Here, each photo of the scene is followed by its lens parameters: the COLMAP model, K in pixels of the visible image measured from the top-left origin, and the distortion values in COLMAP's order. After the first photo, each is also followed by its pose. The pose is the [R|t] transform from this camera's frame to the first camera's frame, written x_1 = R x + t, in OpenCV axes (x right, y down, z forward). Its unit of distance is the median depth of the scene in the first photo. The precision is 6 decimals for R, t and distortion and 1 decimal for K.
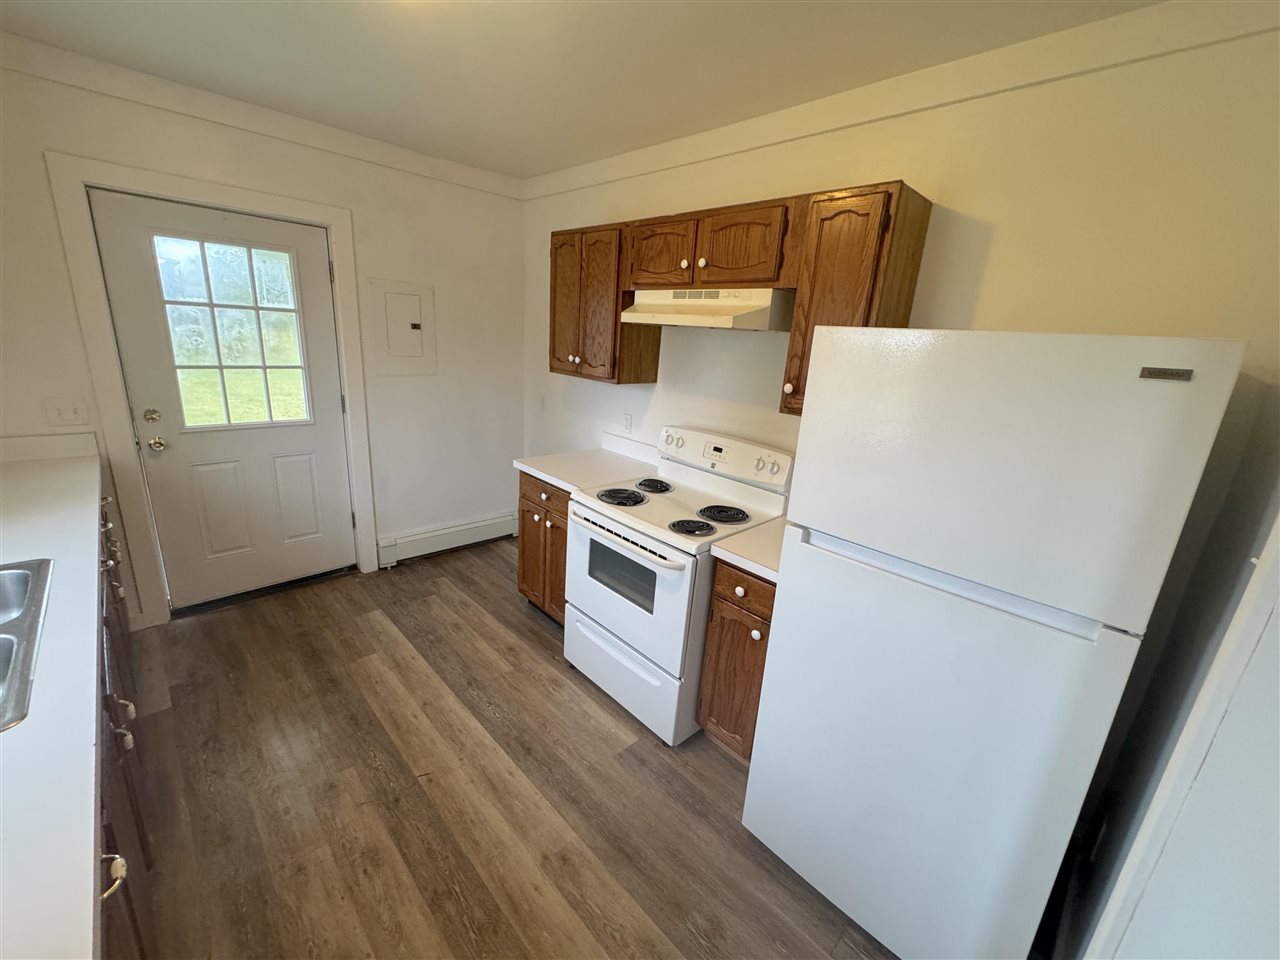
lens RADIAL K [[509.3, 0, 642.5], [0, 509.3, 478.9], [0, 0, 1]] dist [0.001428, 0.000733]
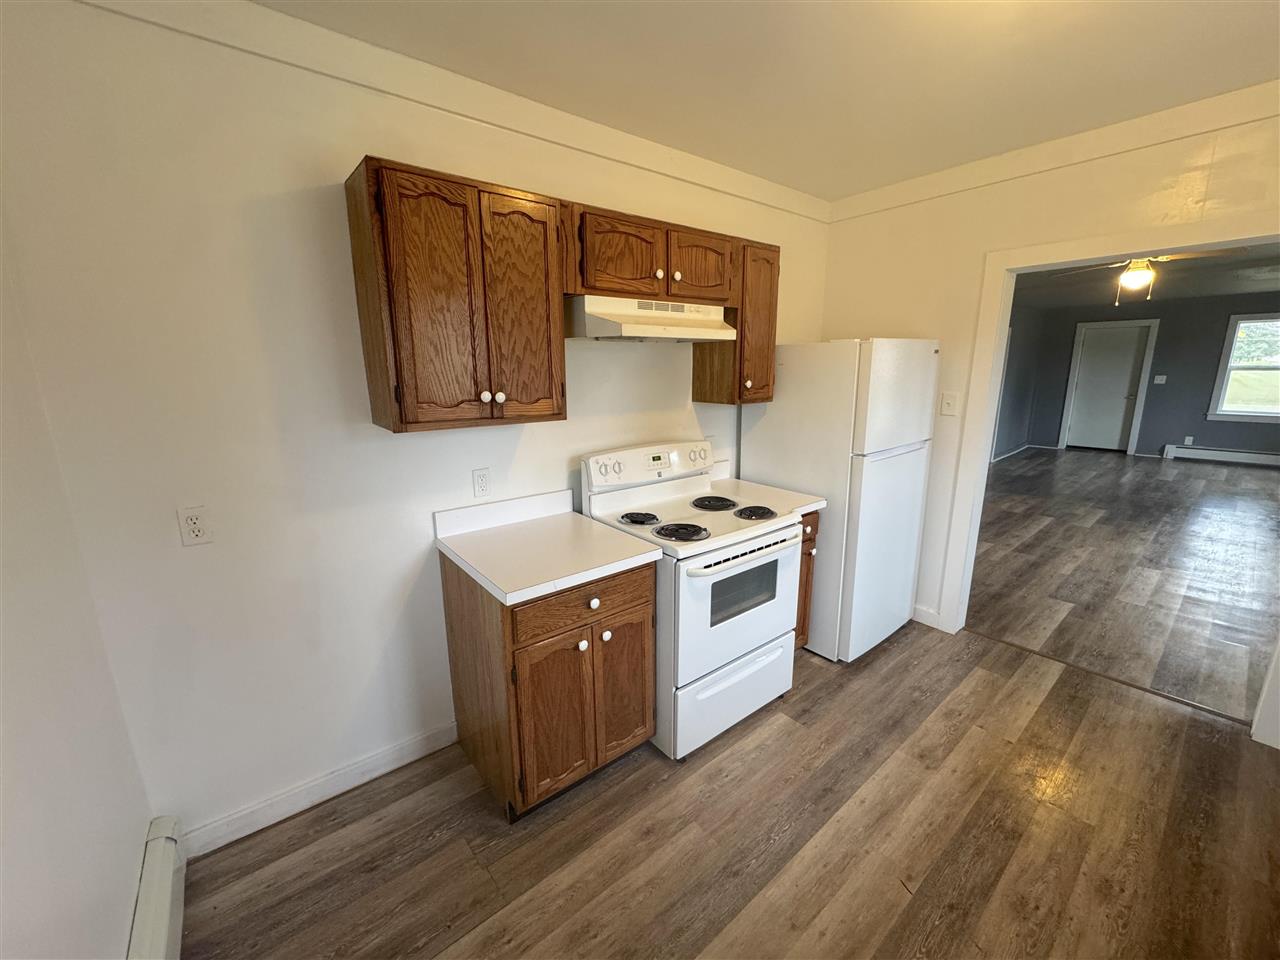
lens RADIAL K [[509.3, 0, 642.0], [0, 509.3, 477.6], [0, 0, 1]] dist [0.001428, 0.000733]
pose [[0.091011, -0.287910, 0.953323, -0.935431], [0.284666, 0.924873, 0.252142, -0.321039], [-0.954297, 0.248431, 0.166131, 0.970821]]
